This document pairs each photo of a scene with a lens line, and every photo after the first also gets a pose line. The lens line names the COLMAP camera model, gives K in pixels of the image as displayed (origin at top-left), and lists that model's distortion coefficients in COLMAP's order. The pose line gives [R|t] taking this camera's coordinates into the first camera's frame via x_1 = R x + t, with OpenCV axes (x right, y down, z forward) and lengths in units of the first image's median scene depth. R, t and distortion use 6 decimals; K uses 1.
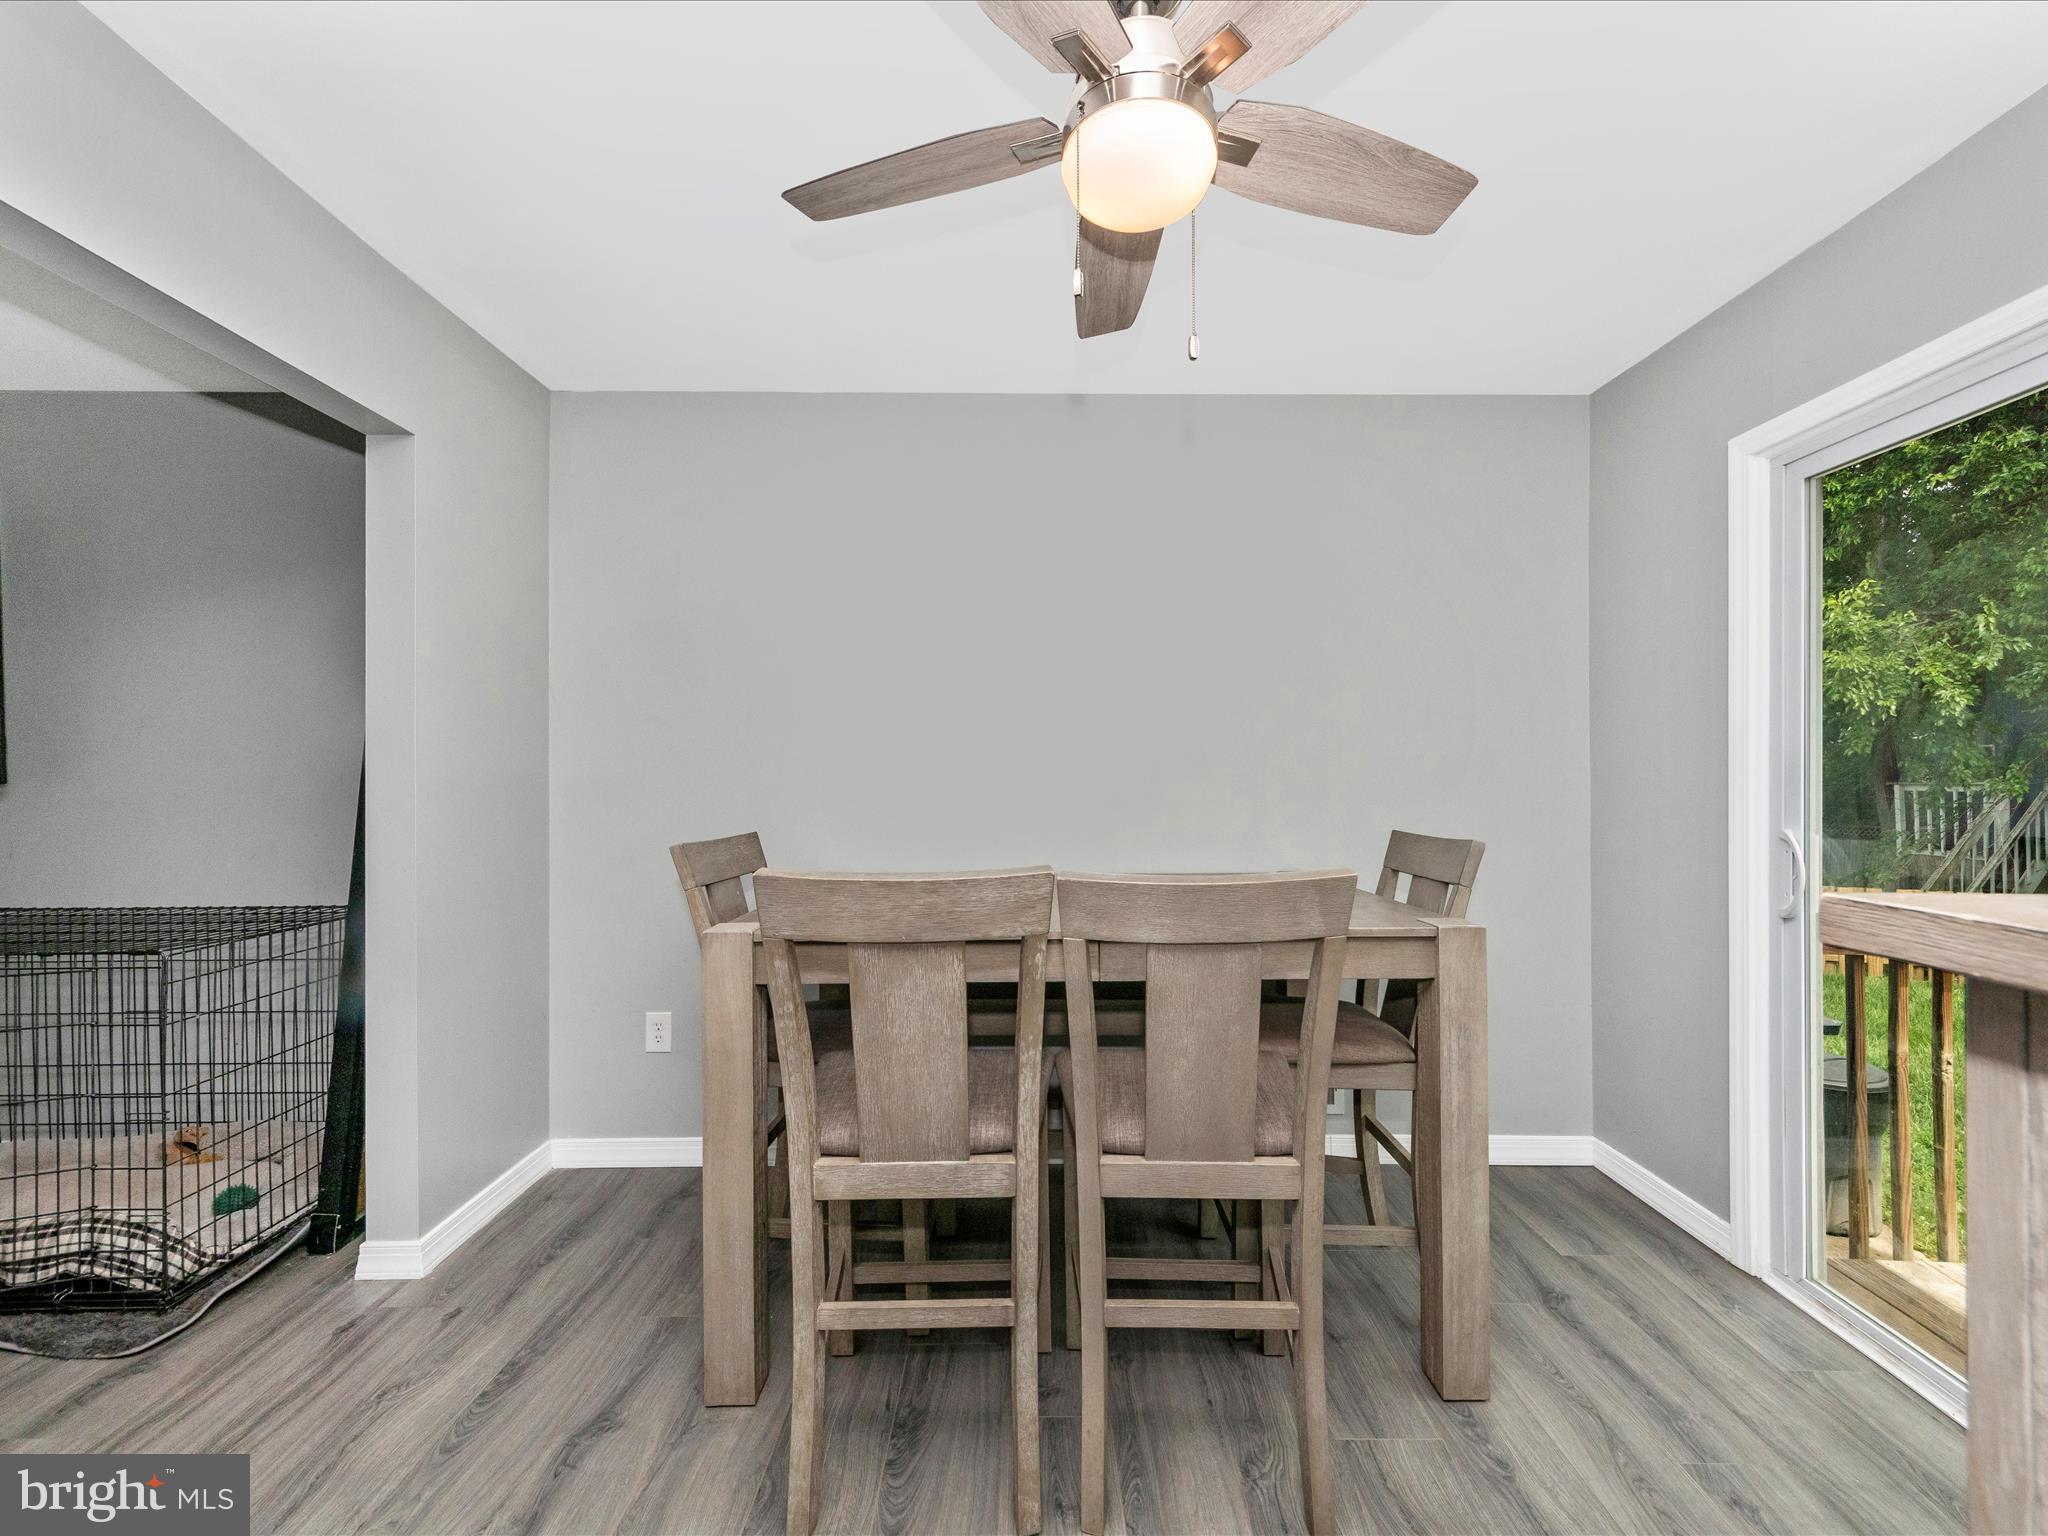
lens RADIAL K [[907.7, 0, 1024.0], [0, 907.7, 768.0], [0, 0, 1]] dist [-0.001618, -0.000657]
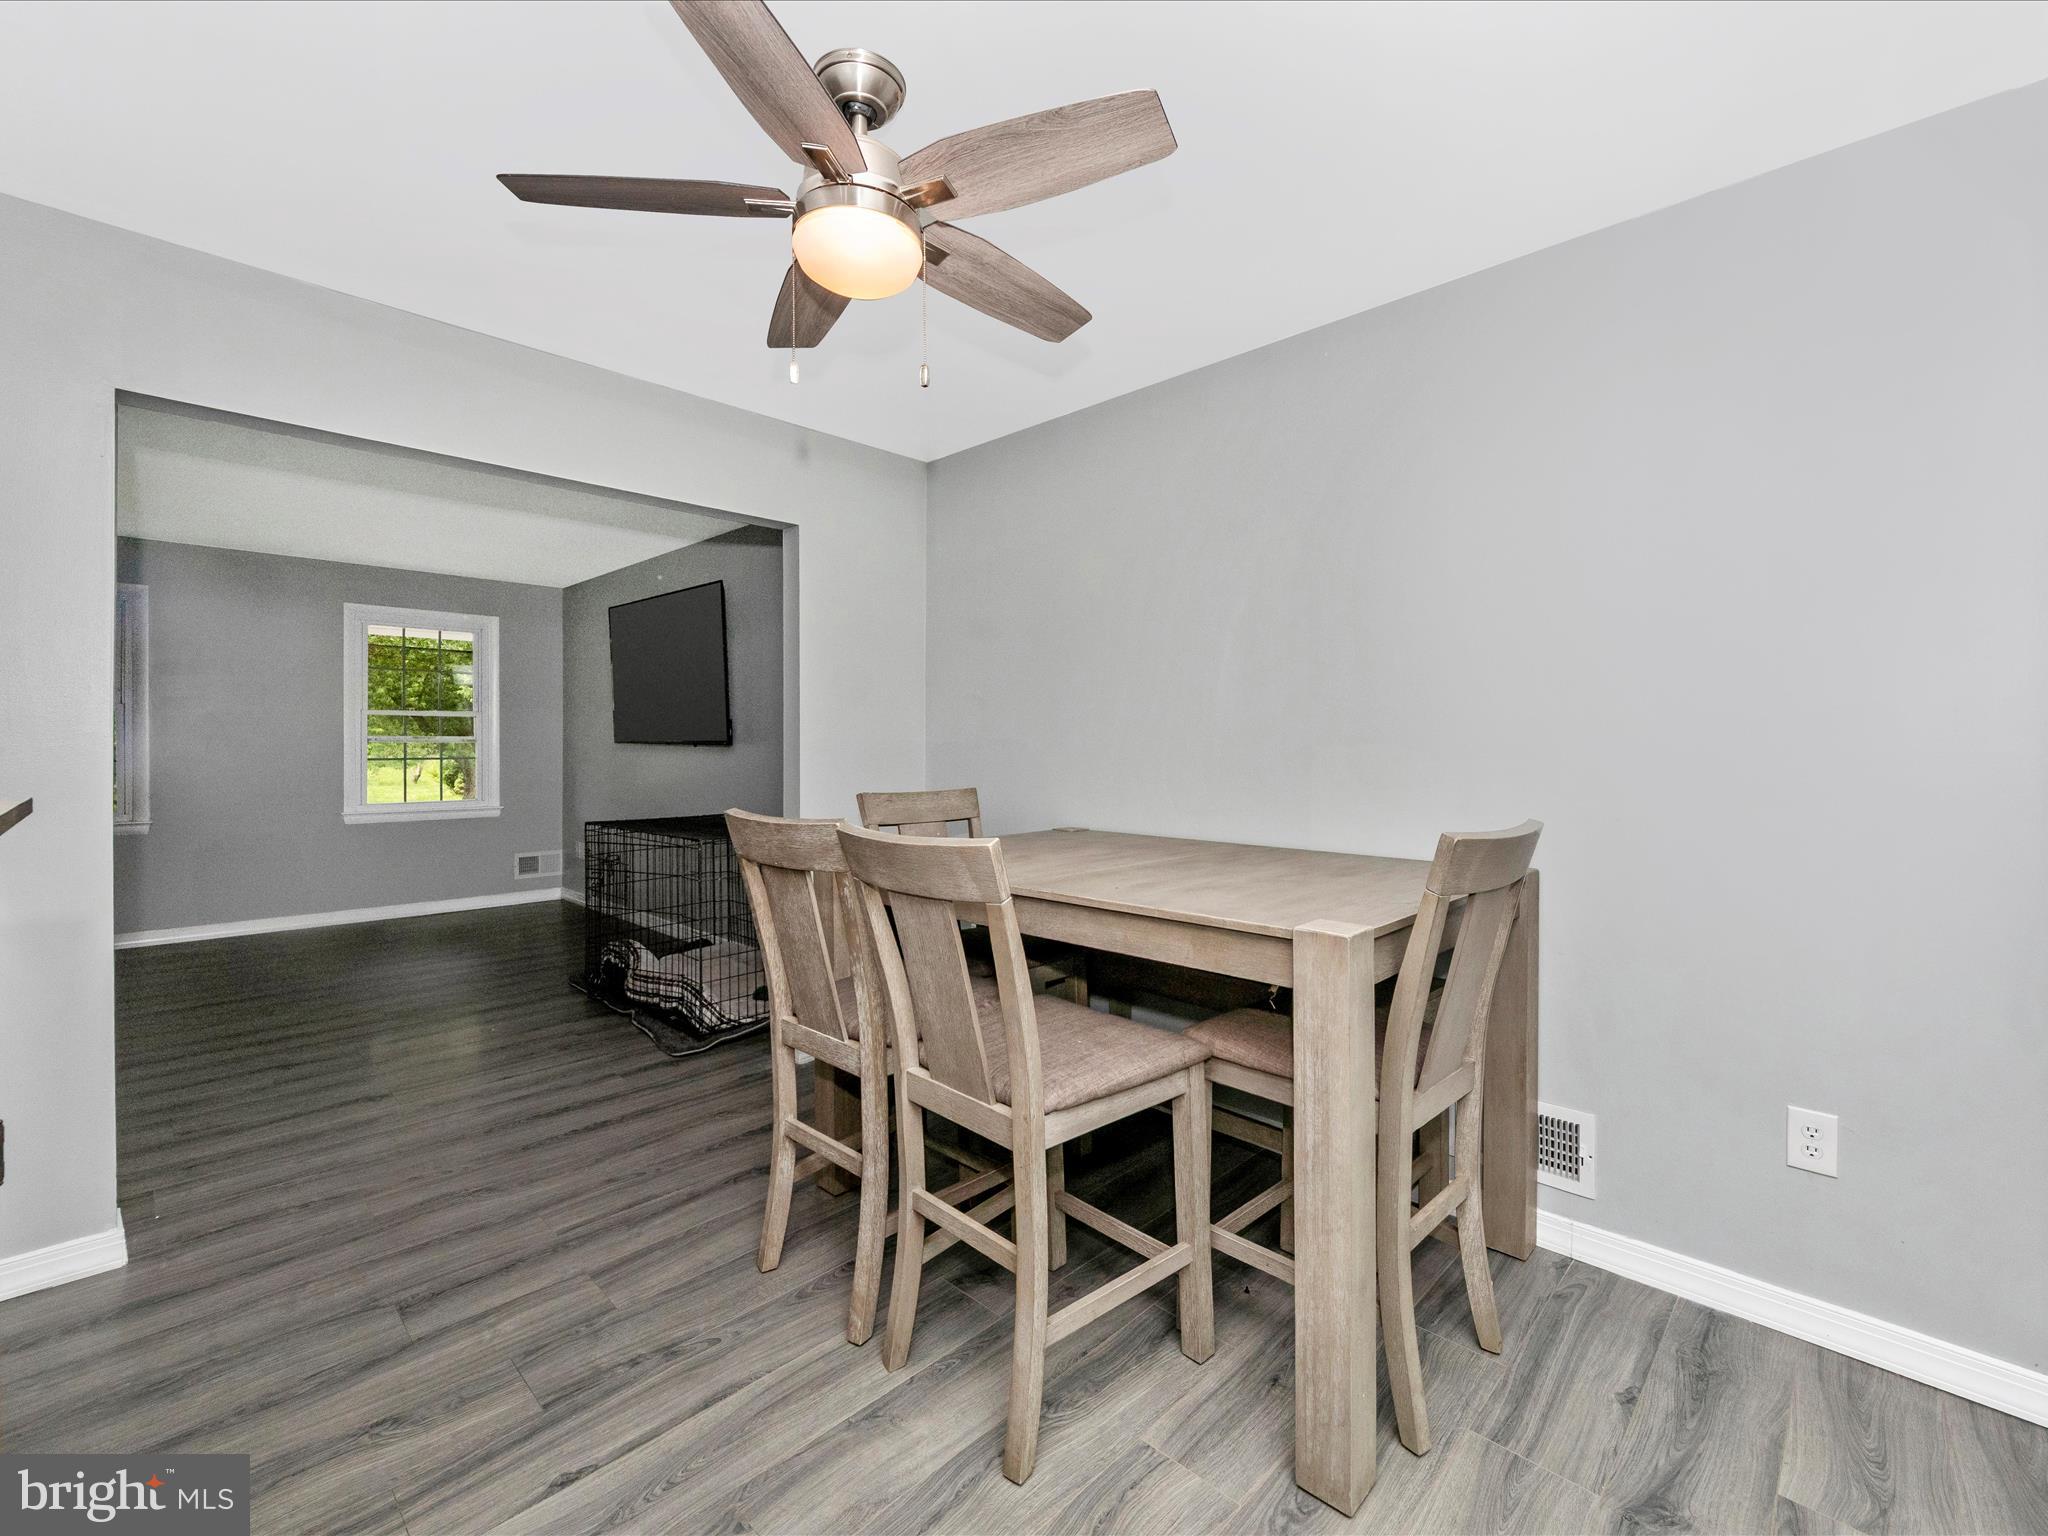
lens RADIAL K [[886.0, 0, 1031.8], [0, 886.0, 736.8], [0, 0, 1]] dist [0.000410, -0.000090]
pose [[0.712837, -0.000447, -0.701330, 0.868200], [0.002521, 0.999995, 0.001926, -0.008257], [0.701325, -0.003141, 0.712834, 0.233290]]
